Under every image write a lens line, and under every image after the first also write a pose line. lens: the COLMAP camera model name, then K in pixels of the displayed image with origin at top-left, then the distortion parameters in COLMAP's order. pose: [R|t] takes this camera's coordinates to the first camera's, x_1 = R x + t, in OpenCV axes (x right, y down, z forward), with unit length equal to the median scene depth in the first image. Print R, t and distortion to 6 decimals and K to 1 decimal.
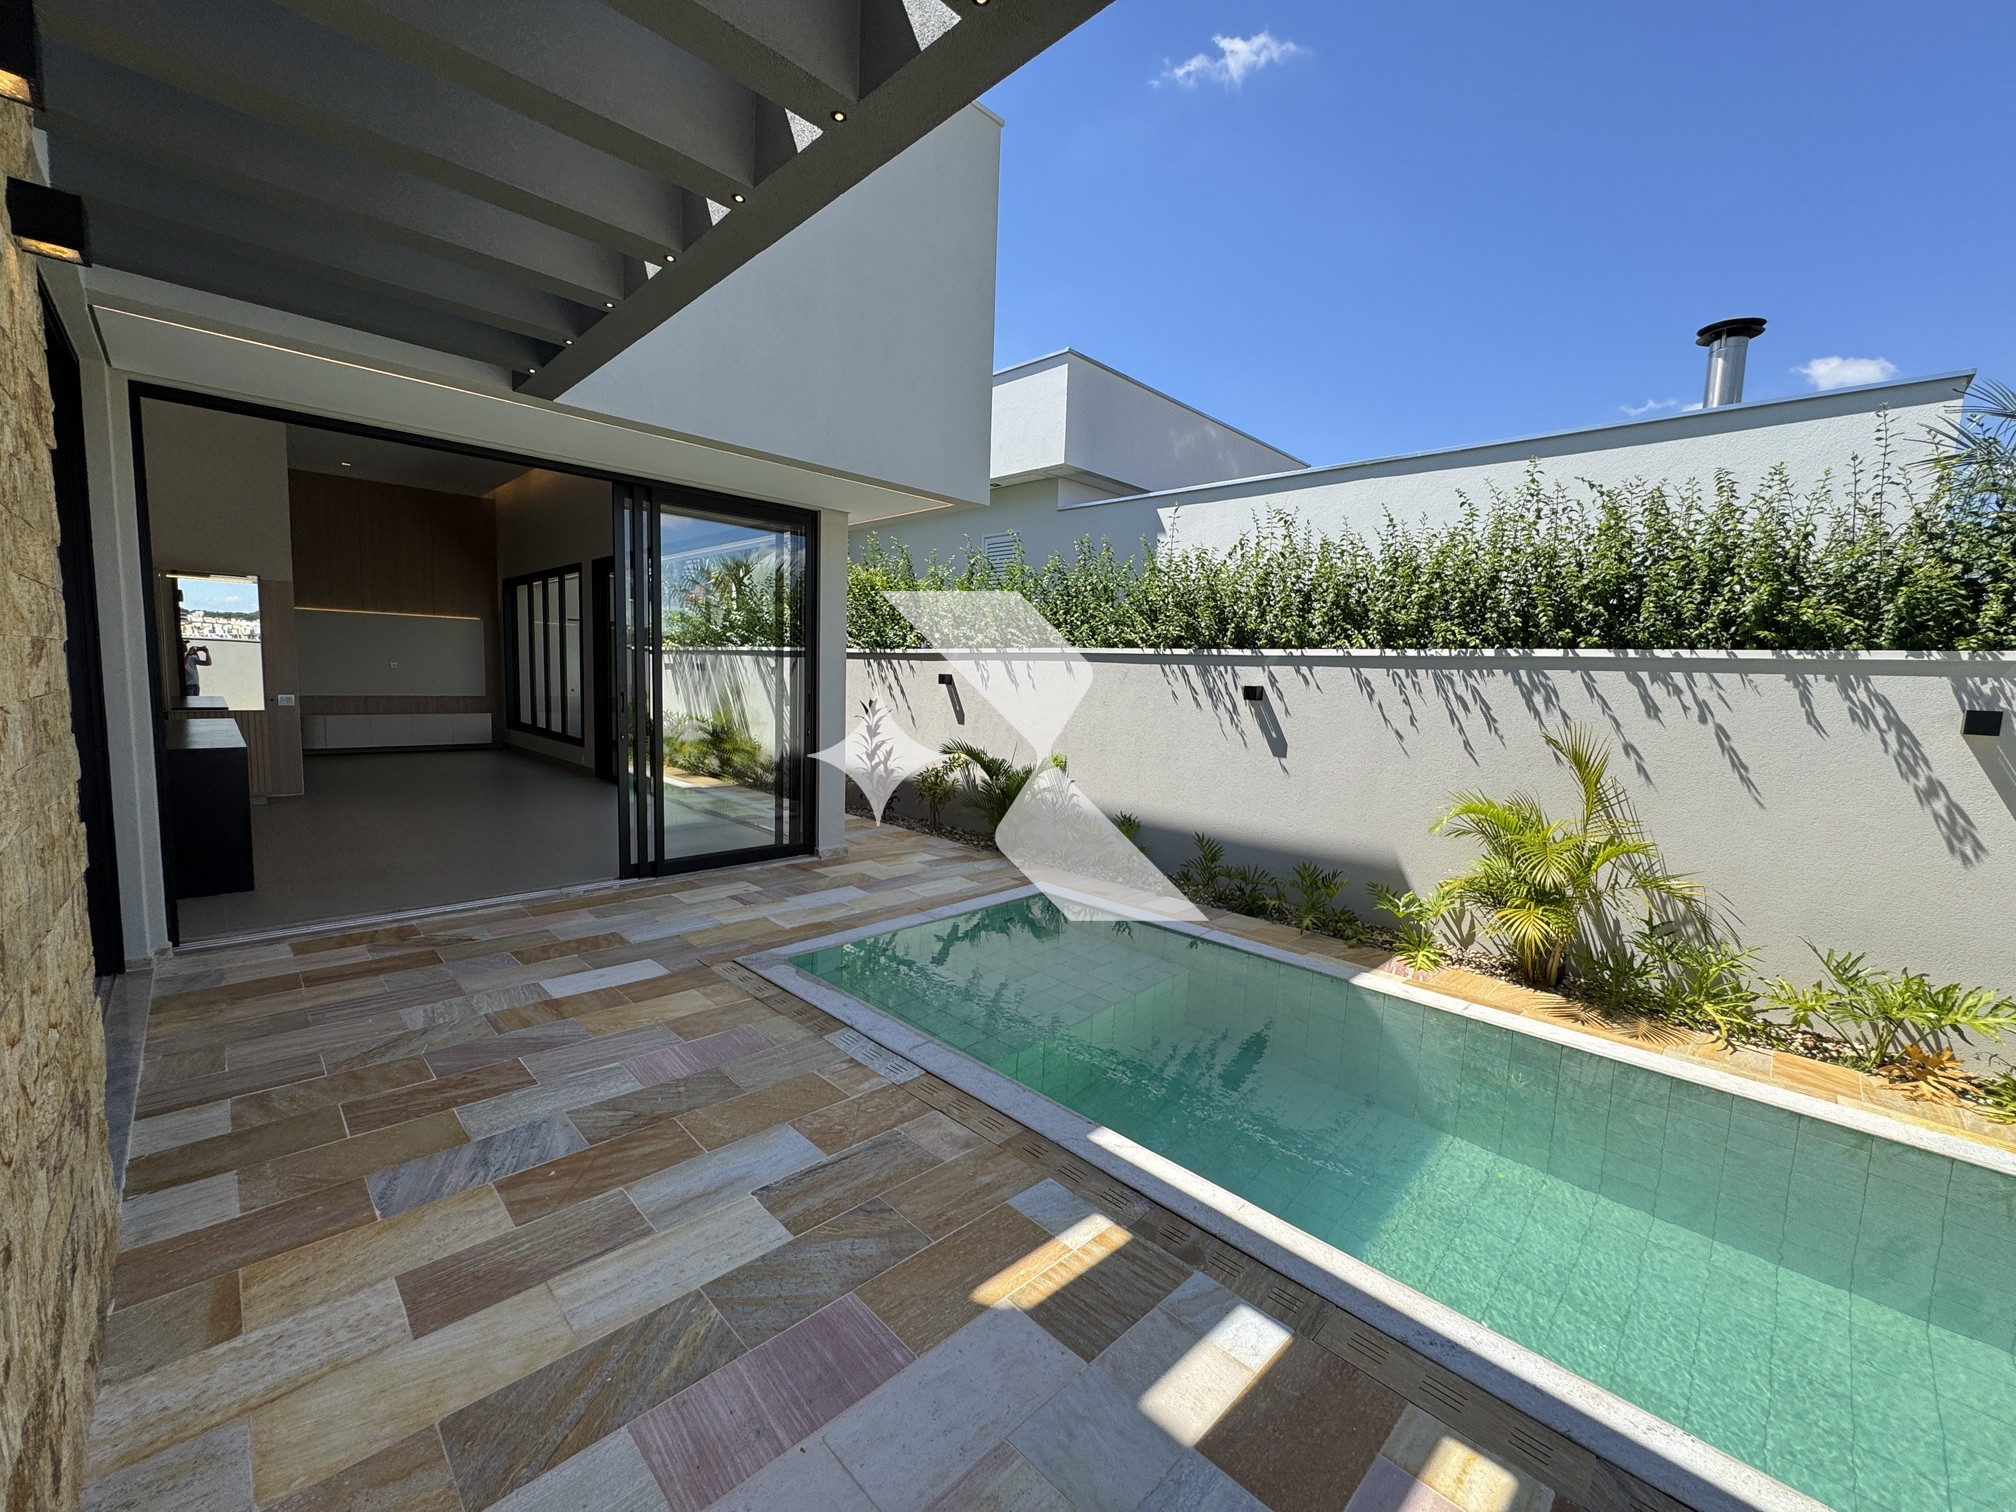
lens RADIAL K [[805.8, 0, 999.4], [0, 805.8, 753.4], [0, 0, 1]] dist [-0.005012, 0.000778]
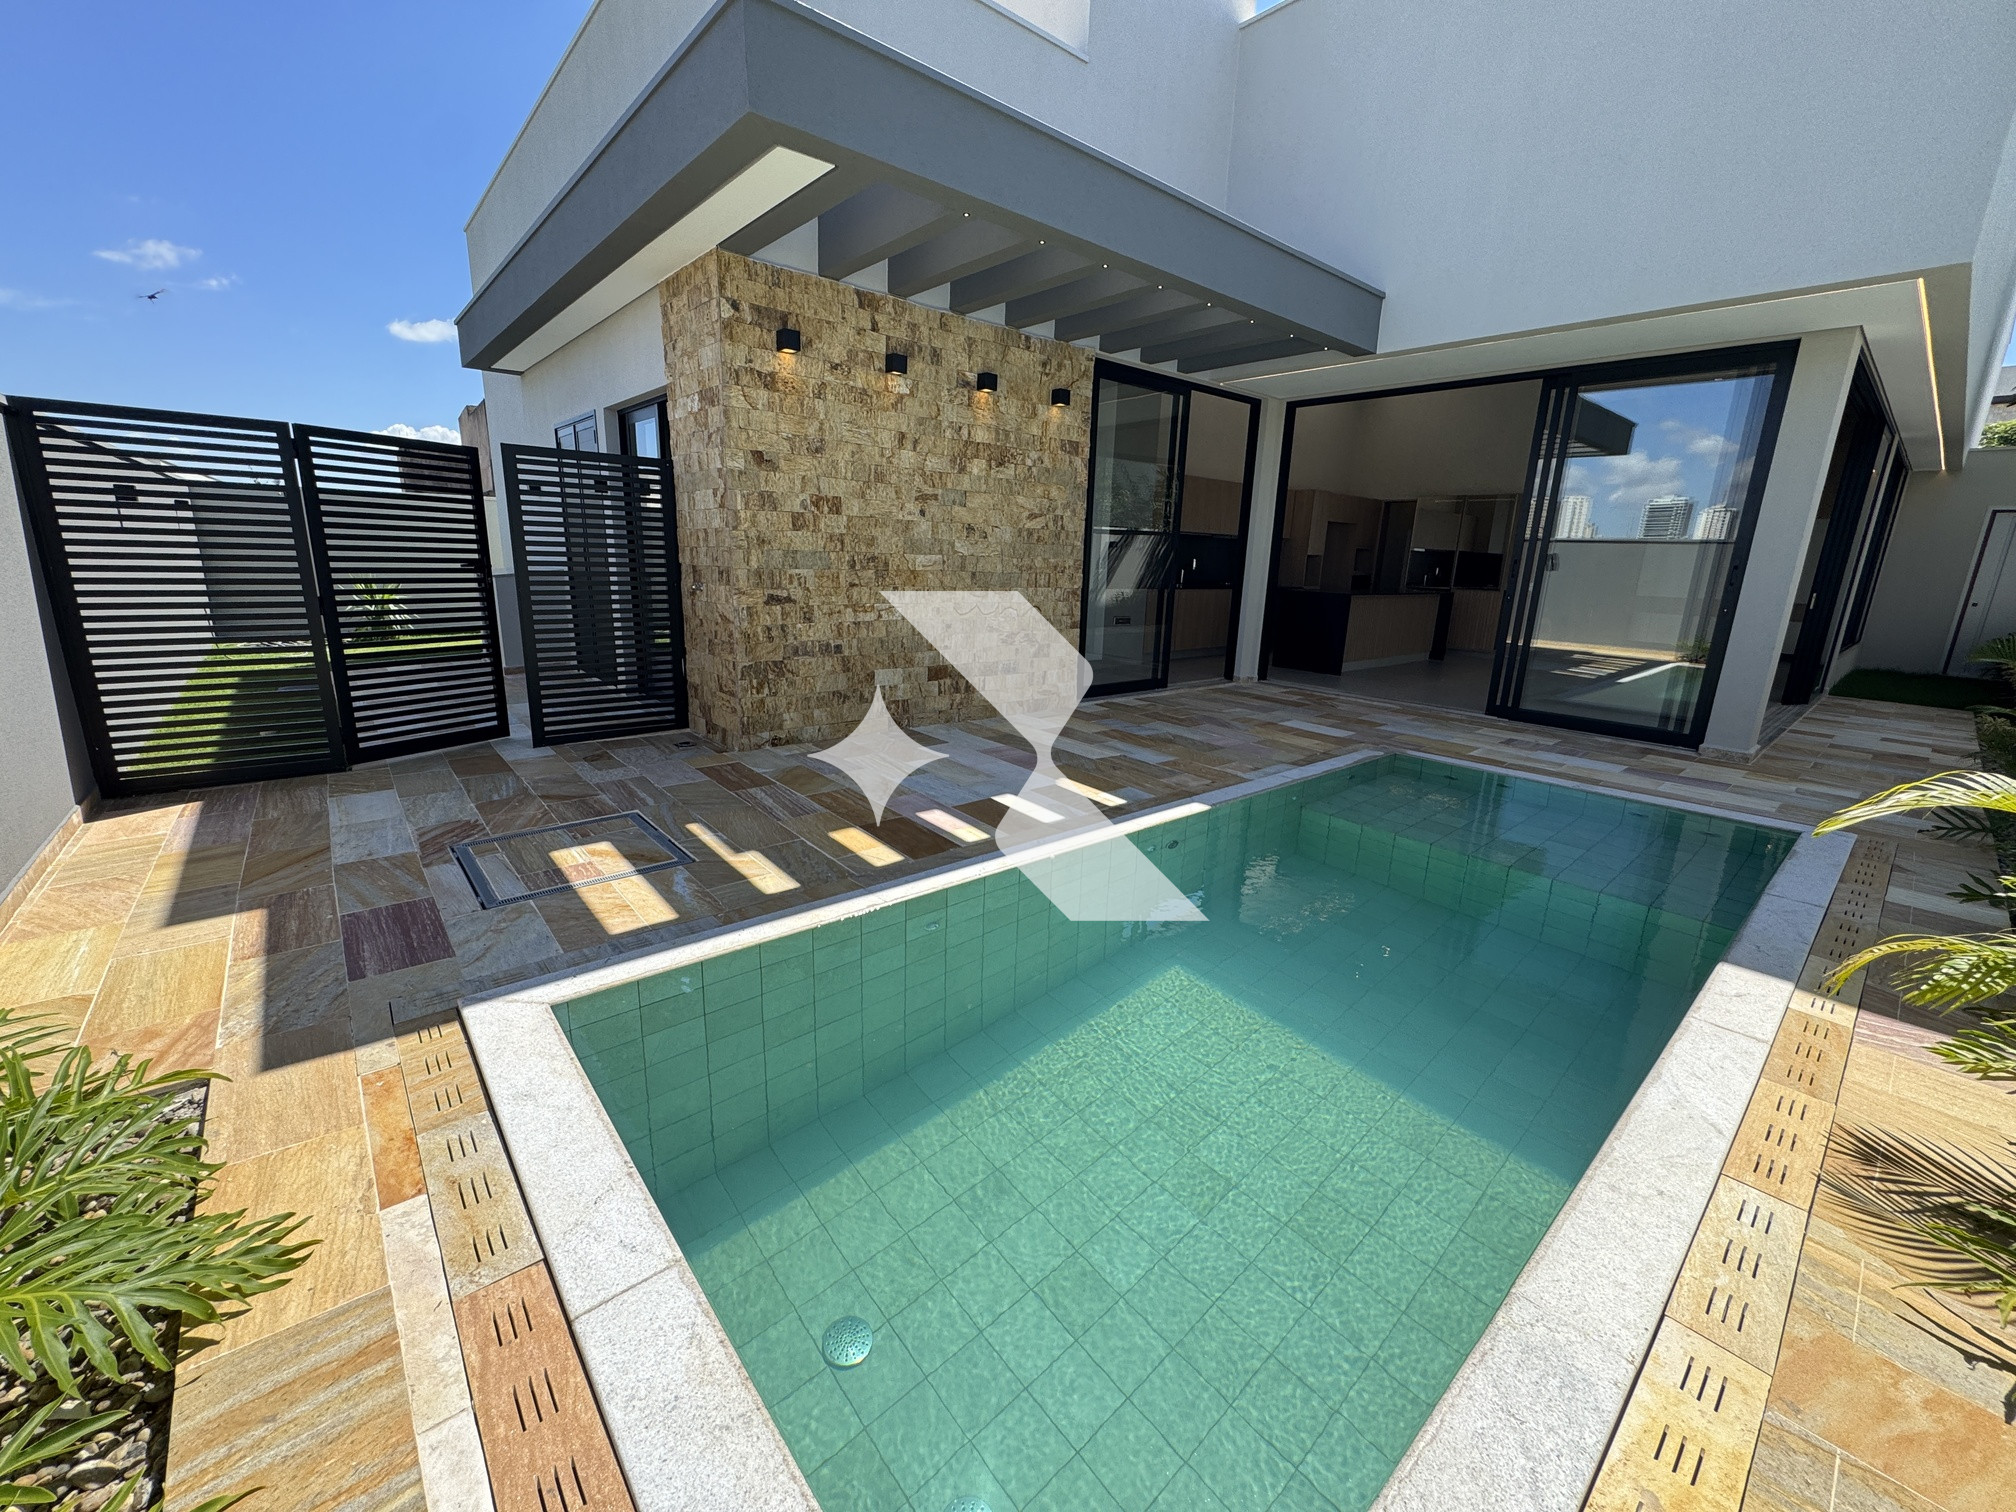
lens RADIAL K [[805.8, 0, 1006.3], [0, 805.8, 749.9], [0, 0, 1]] dist [-0.005012, 0.000778]
pose [[-0.063151, 0.209091, -0.975855, 0.901057], [-0.132061, 0.967457, 0.215838, 0.047489], [0.989228, 0.142503, -0.033484, 0.365995]]
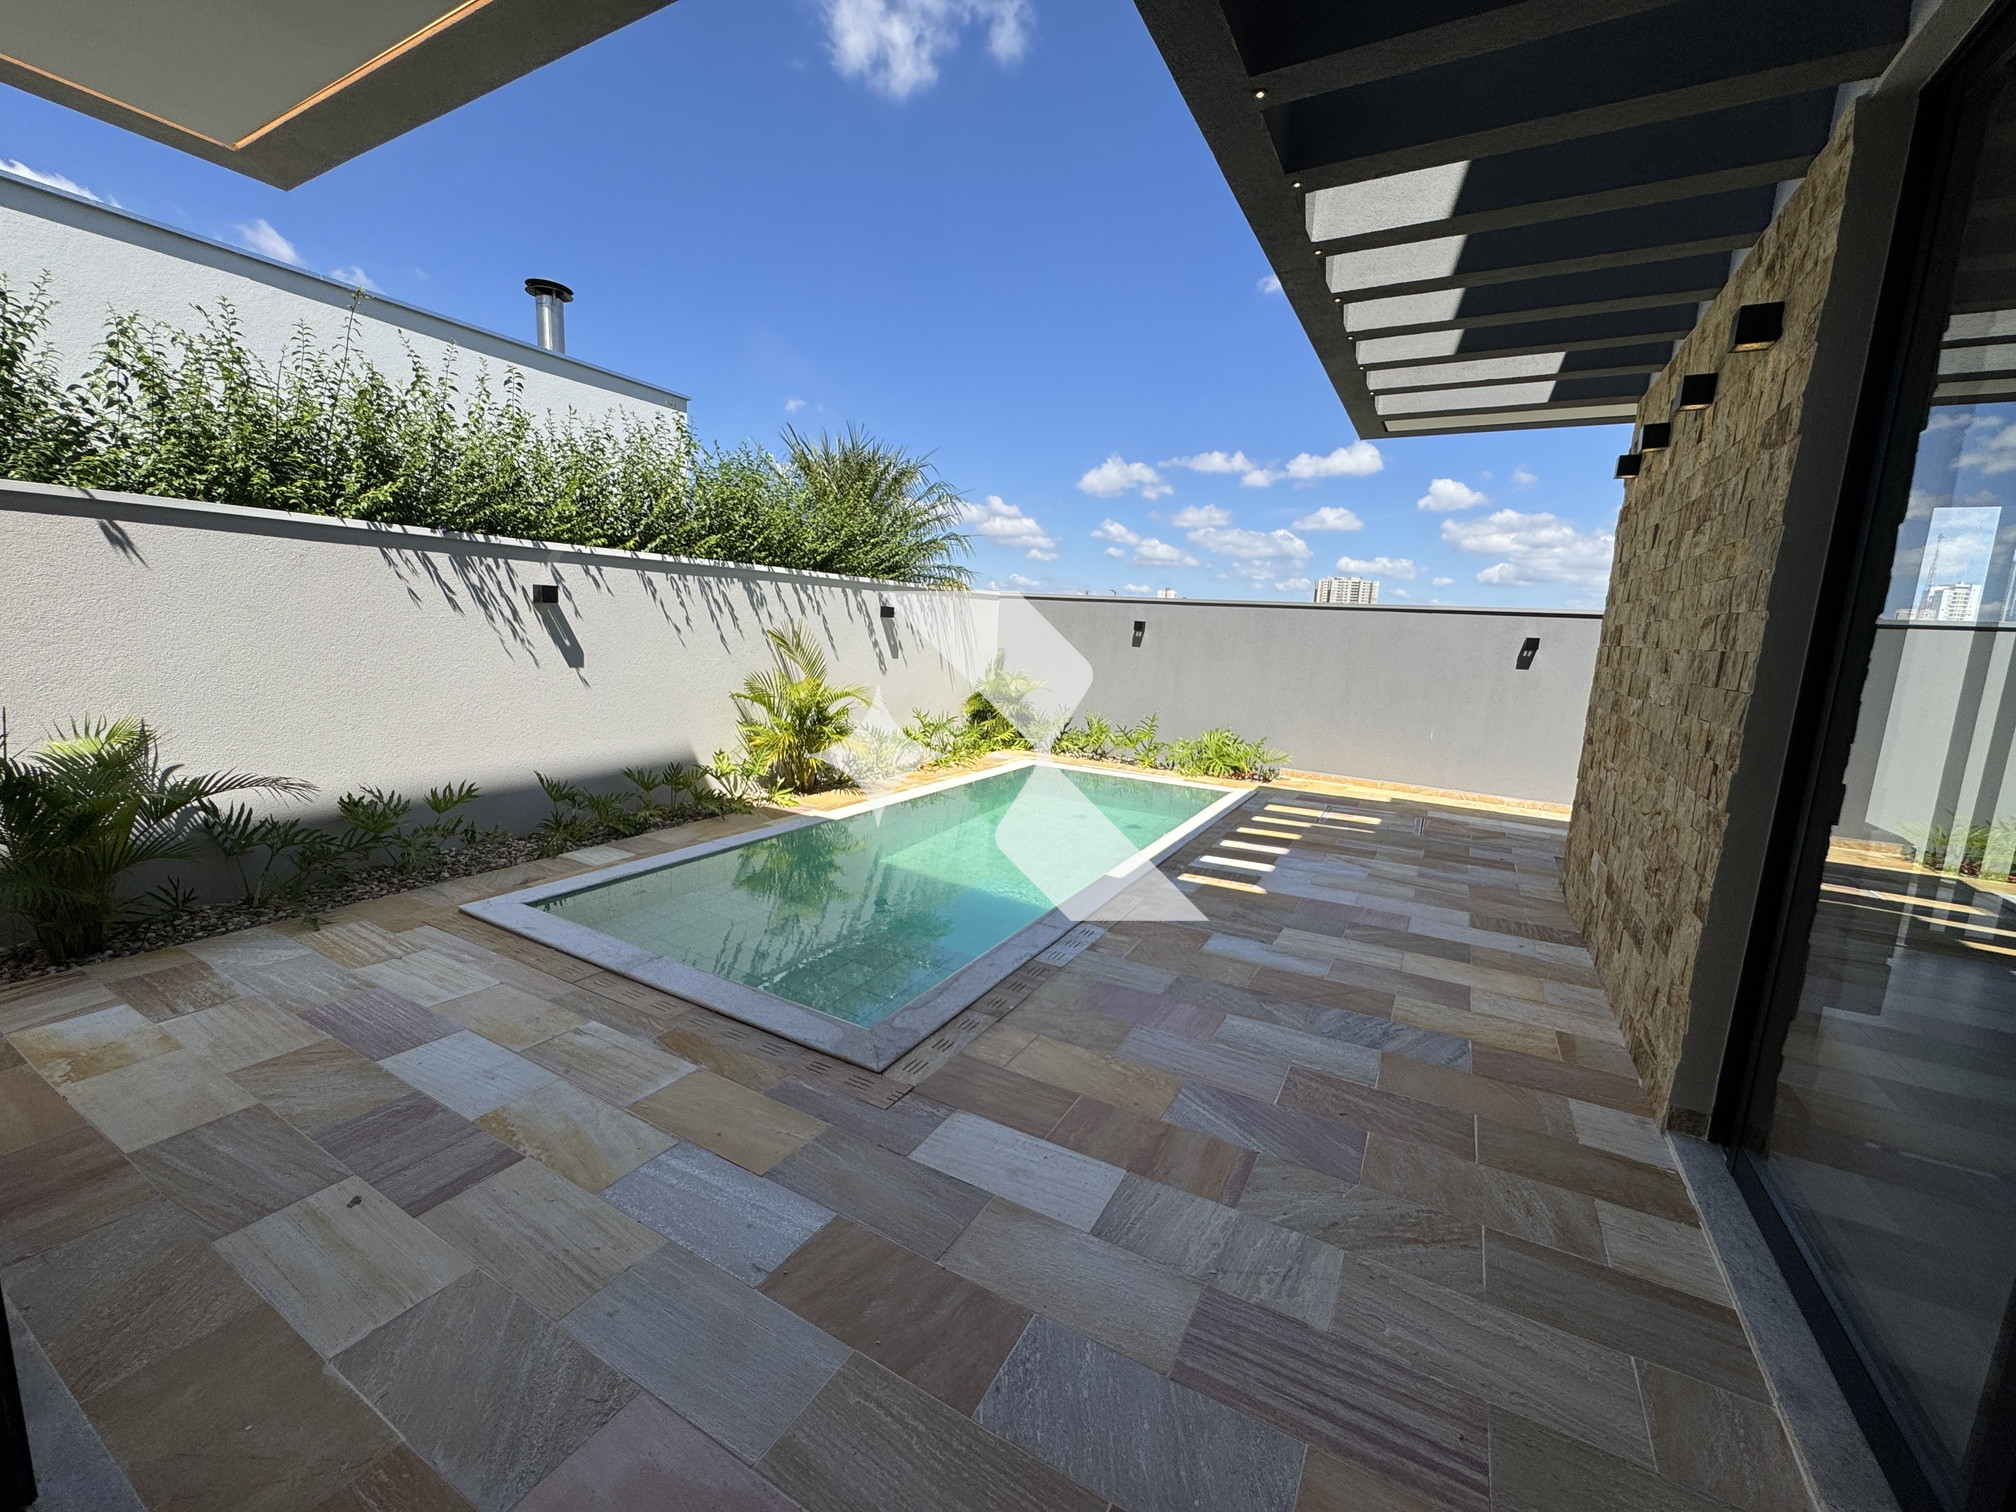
lens RADIAL K [[805.8, 0, 1017.9], [0, 805.8, 758.1], [0, 0, 1]] dist [-0.005012, 0.000778]
pose [[-0.284519, -0.202916, 0.936949, -0.757525], [0.039187, 0.974064, 0.222854, -0.089004], [-0.957869, 0.100122, -0.269188, 0.898086]]
